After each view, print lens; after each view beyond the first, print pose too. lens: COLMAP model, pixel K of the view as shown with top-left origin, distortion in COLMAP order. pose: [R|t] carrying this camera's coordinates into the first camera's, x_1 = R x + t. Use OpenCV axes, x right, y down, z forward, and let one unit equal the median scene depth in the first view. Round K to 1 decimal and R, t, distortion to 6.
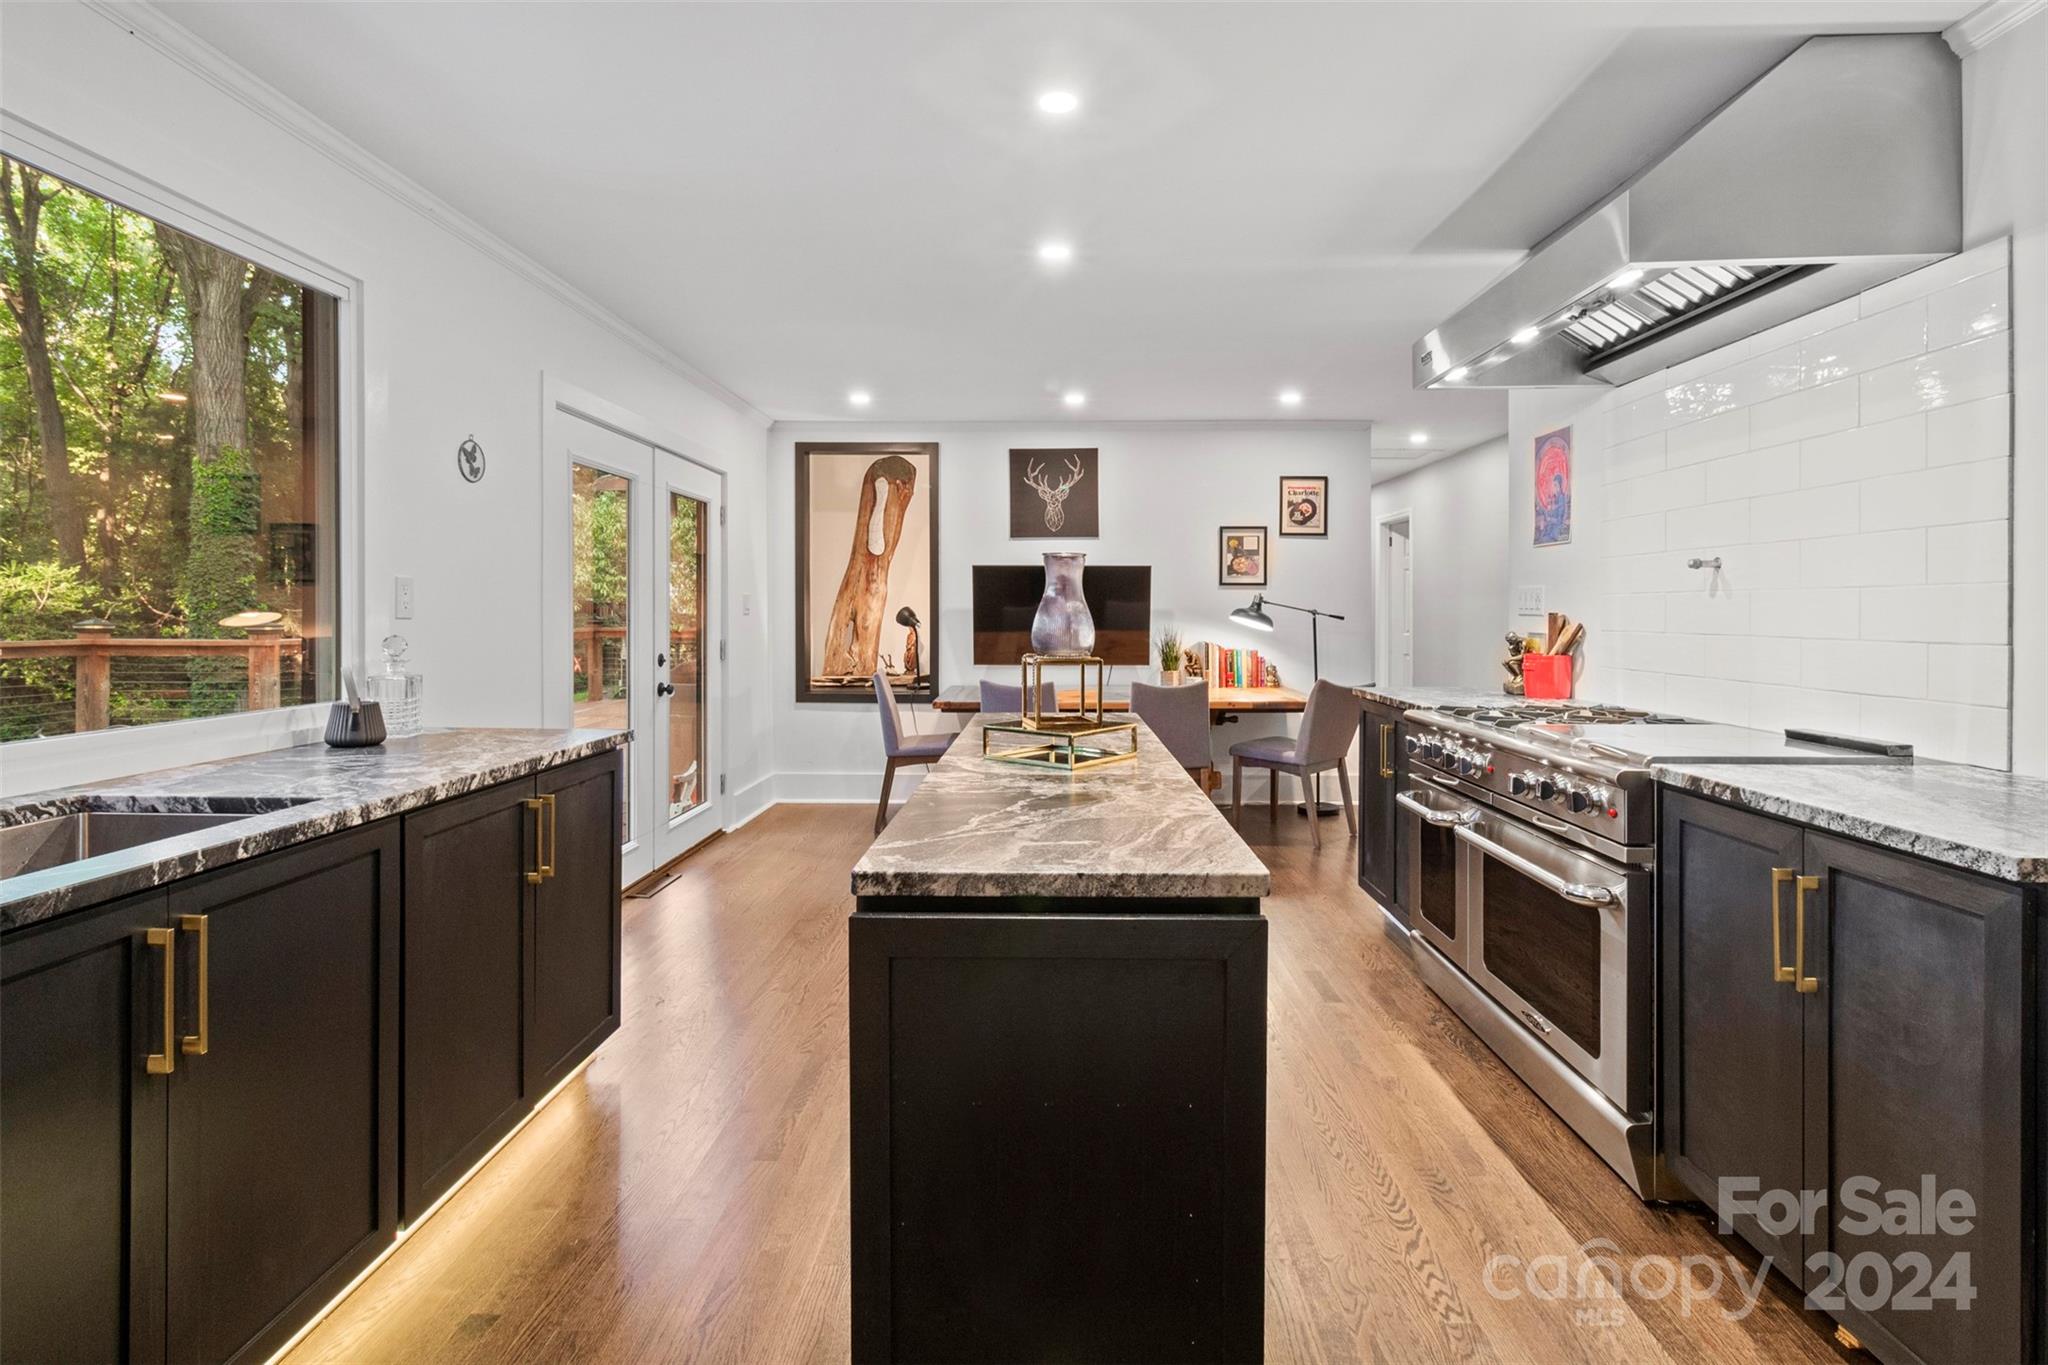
lens RADIAL K [[951.5, 0, 1036.8], [0, 951.5, 622.3], [0, 0, 1]] dist [0.000455, -0.000173]
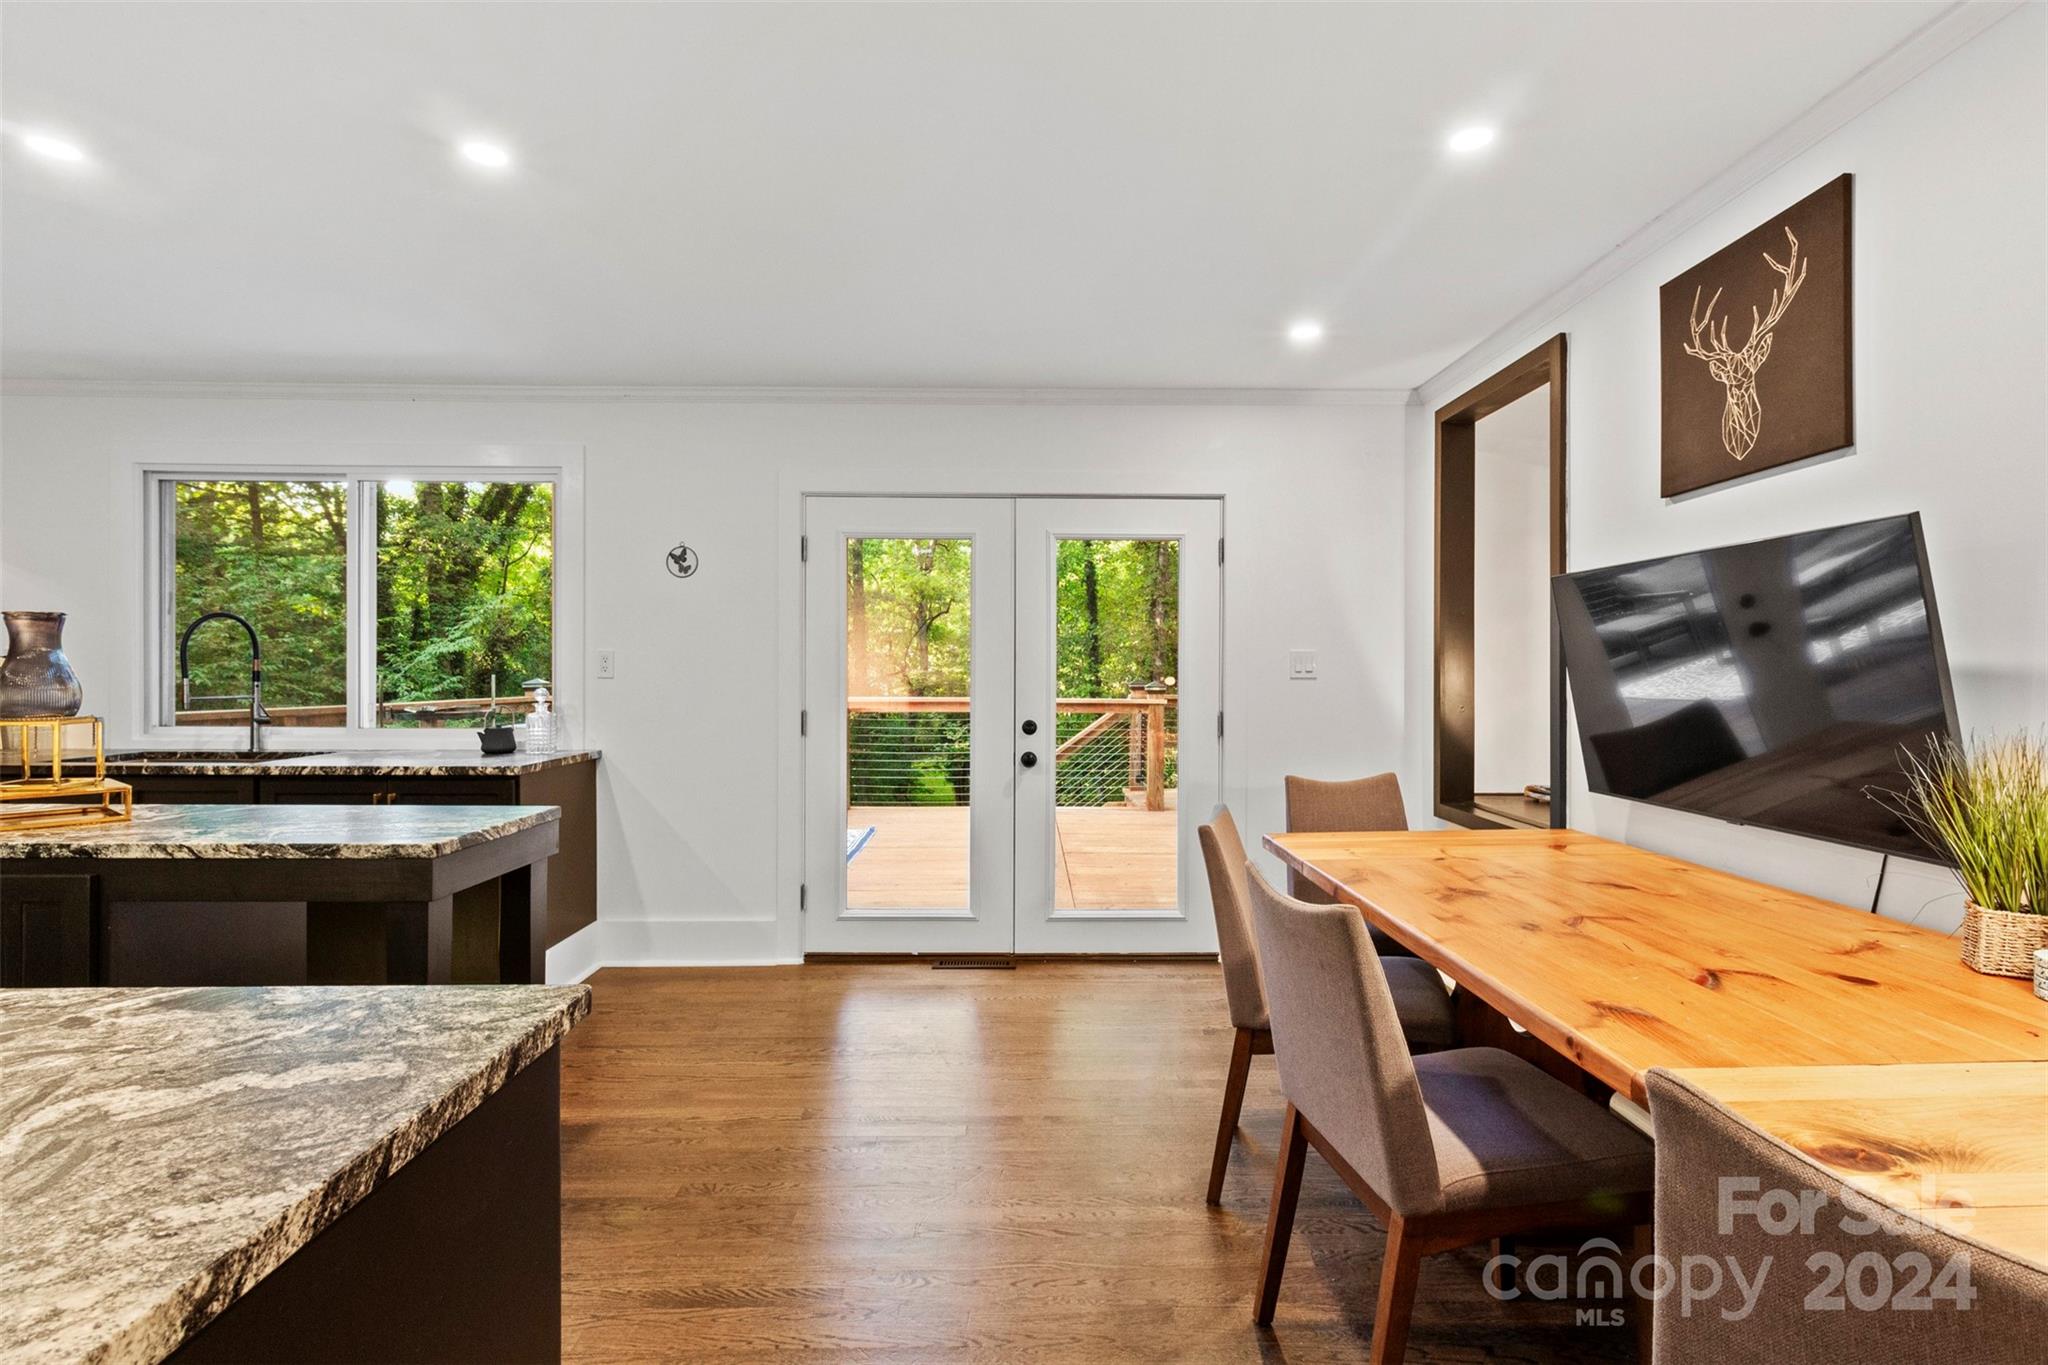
lens RADIAL K [[951.5, 0, 1051.7], [0, 951.5, 672.8], [0, 0, 1]] dist [0.000455, -0.000173]
pose [[0.040199, -0.001728, -0.999190, 0.520300], [-0.014335, 0.999895, -0.002306, -0.011431], [0.999089, 0.014416, 0.040170, 0.993668]]
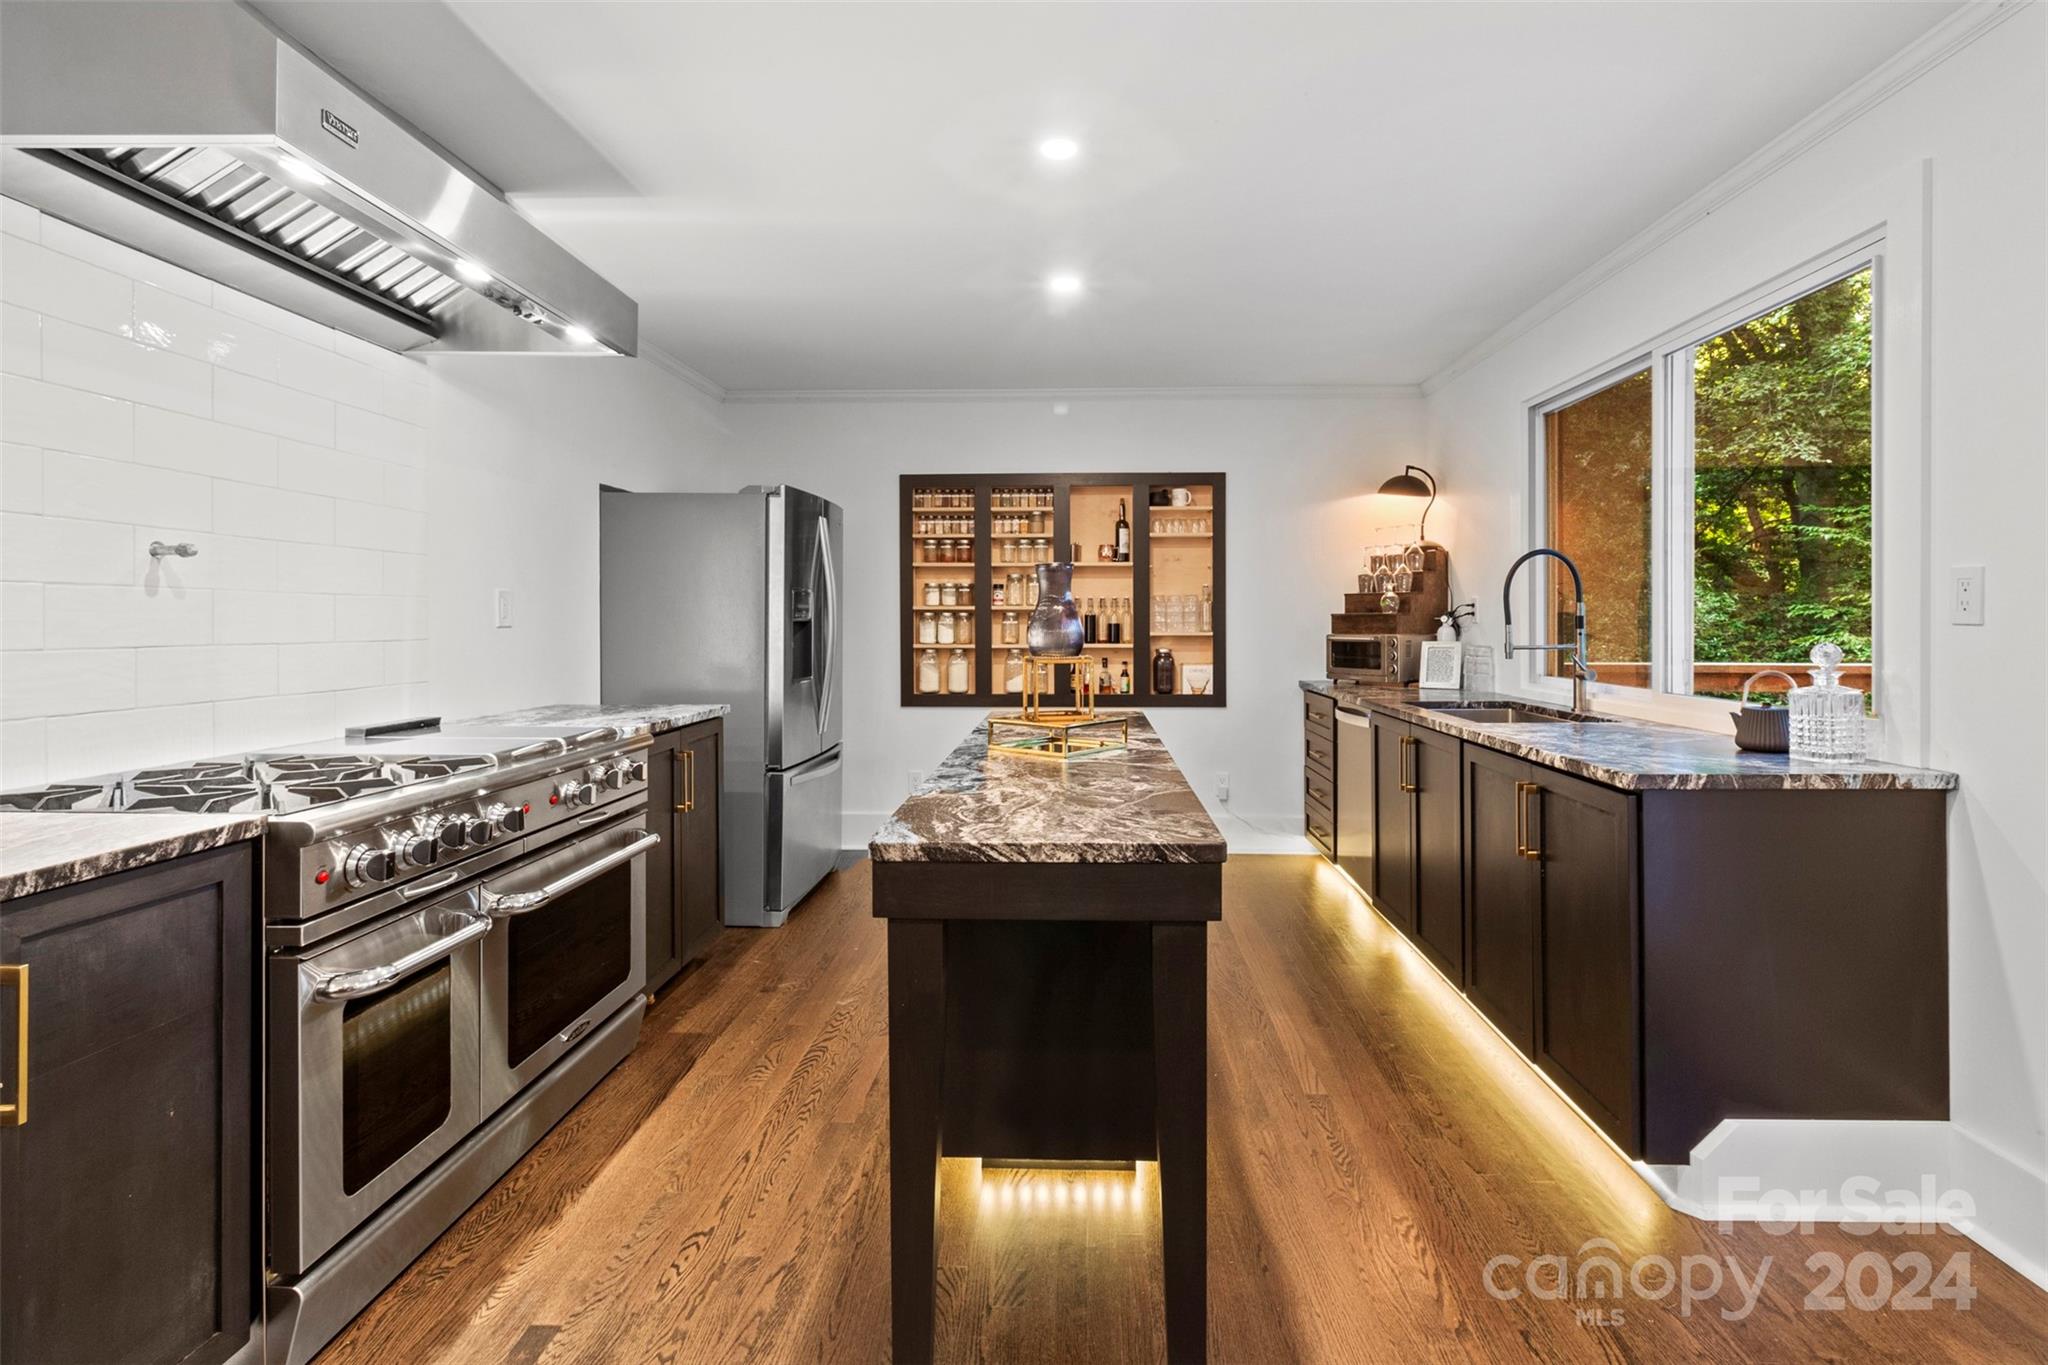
lens RADIAL K [[951.5, 0, 1059.0], [0, 951.5, 624.1], [0, 0, 1]] dist [0.000455, -0.000173]
pose [[-0.999986, -0.000561, -0.005277, 0.011479], [-0.000637, 0.999896, 0.014418, -0.008691], [0.005268, 0.014422, -0.999882, 1.035749]]
